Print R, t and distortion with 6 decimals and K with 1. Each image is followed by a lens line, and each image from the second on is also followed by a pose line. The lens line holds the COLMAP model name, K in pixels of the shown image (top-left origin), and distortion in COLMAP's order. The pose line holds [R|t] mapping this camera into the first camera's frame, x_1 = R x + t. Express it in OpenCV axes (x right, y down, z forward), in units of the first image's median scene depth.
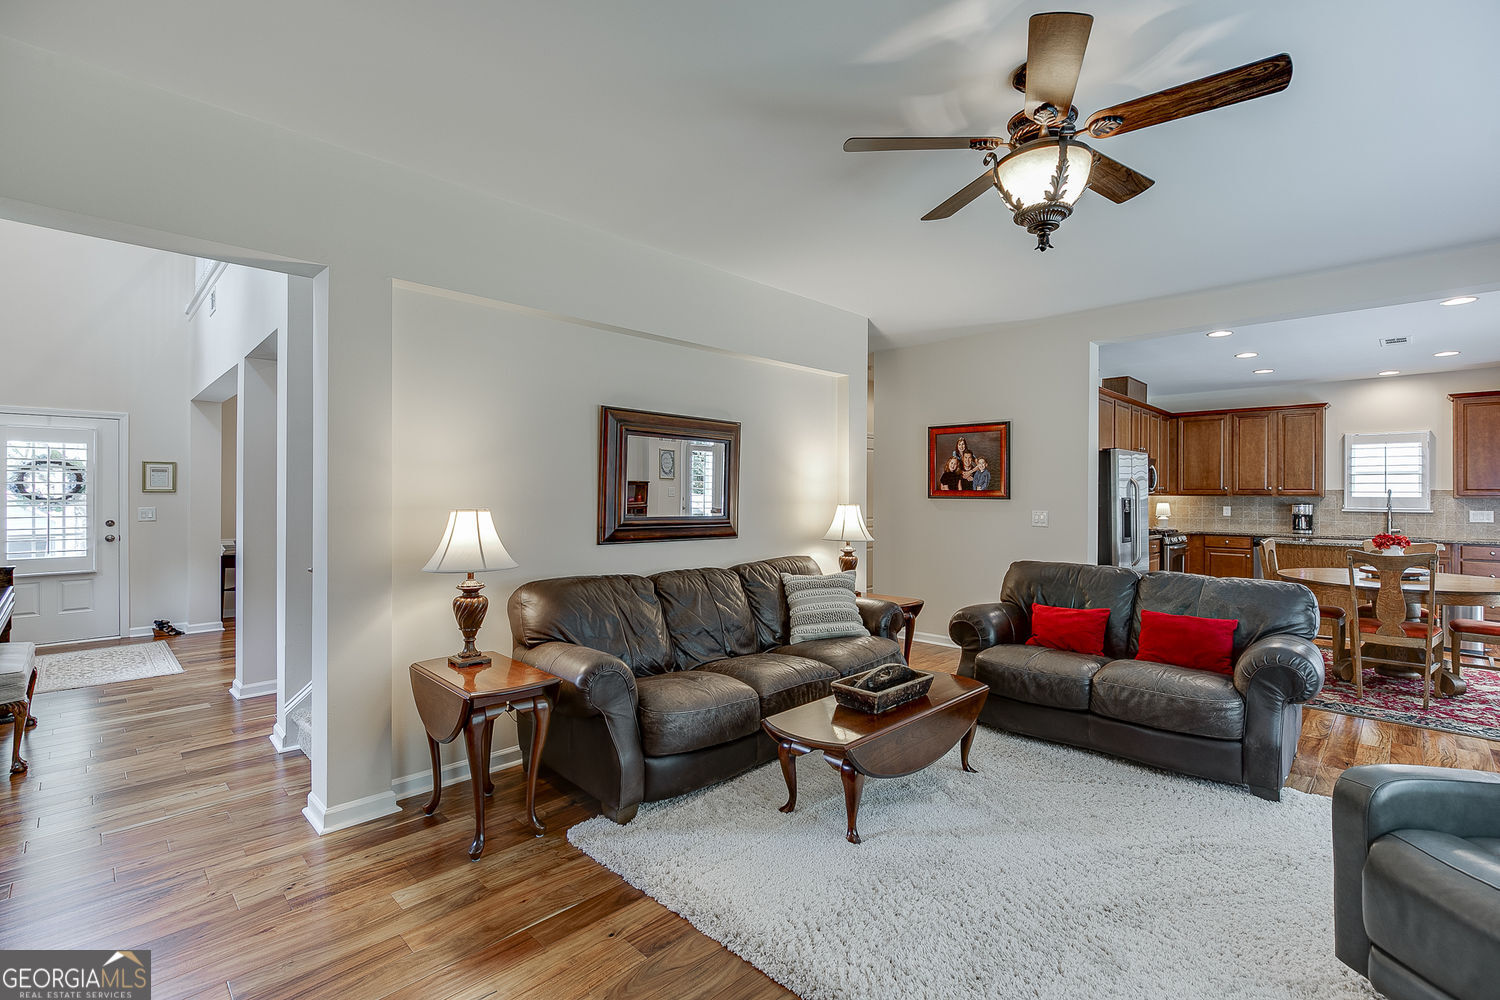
lens RADIAL K [[674.2, 0, 757.3], [0, 674.2, 492.7], [0, 0, 1]] dist [-0.020538, 0.009304]
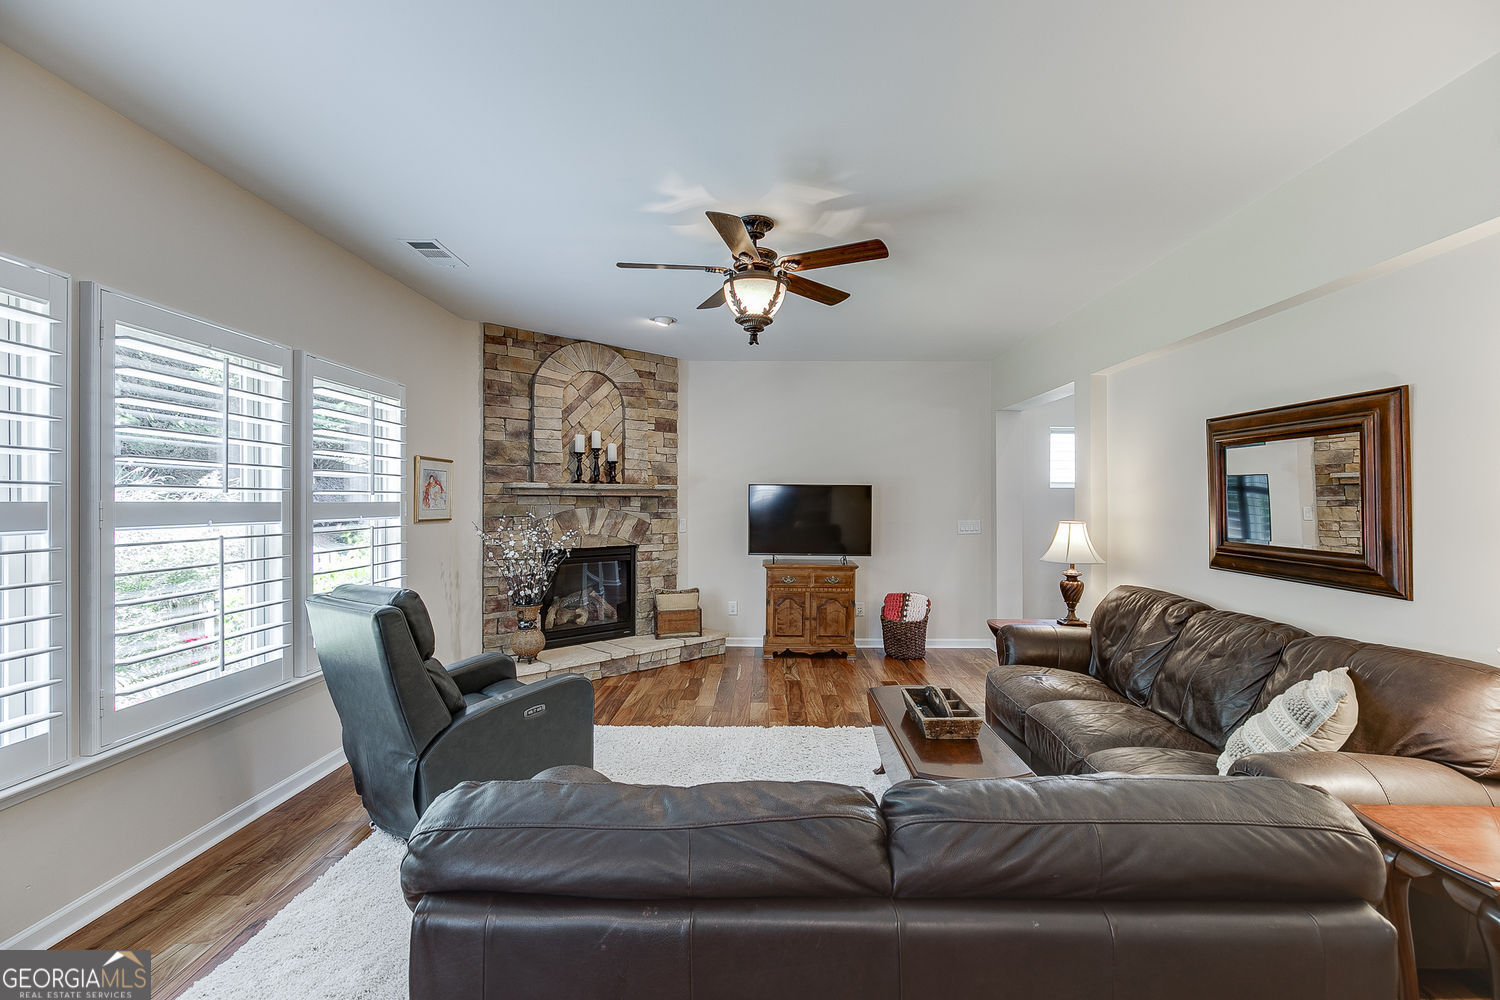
lens RADIAL K [[674.2, 0, 757.3], [0, 674.2, 492.7], [0, 0, 1]] dist [-0.020538, 0.009304]
pose [[-0.719300, -0.016321, -0.694507, 0.398987], [-0.005824, 0.999831, -0.017464, -0.002999], [0.694675, -0.008517, -0.719274, 0.574401]]
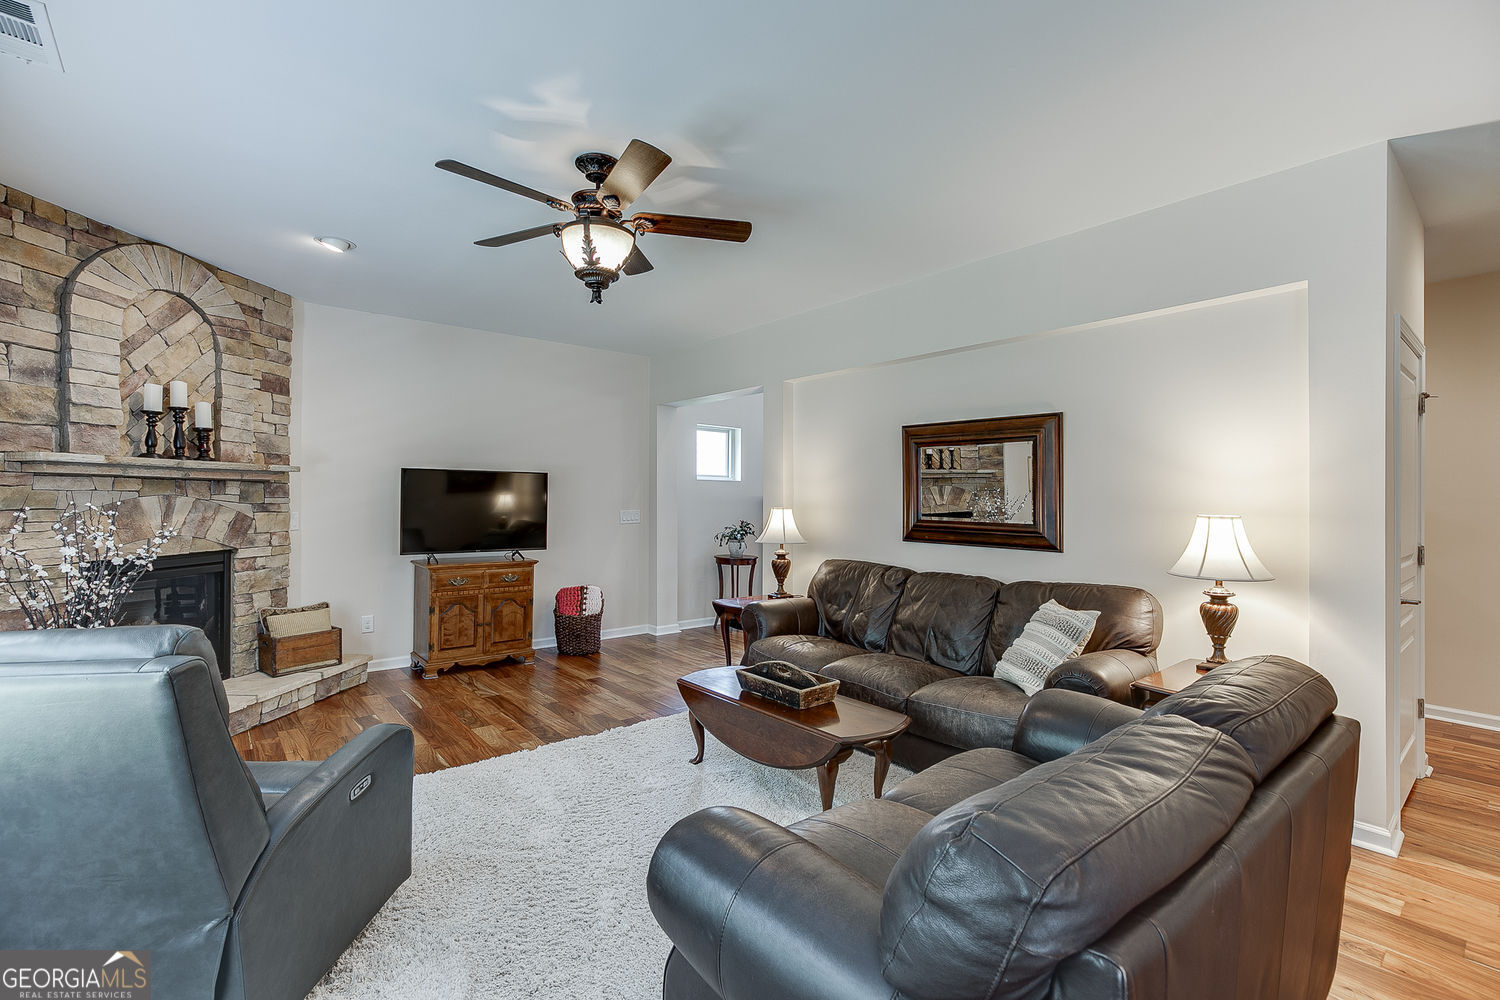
lens RADIAL K [[678.9, 0, 753.8], [0, 678.9, 490.3], [0, 0, 1]] dist [-0.020422, 0.009178]
pose [[-0.096625, -0.017990, -0.995158, 0.463681], [-0.003696, 0.999836, -0.017716, 0.004615], [0.995314, 0.001966, -0.096676, 0.396793]]
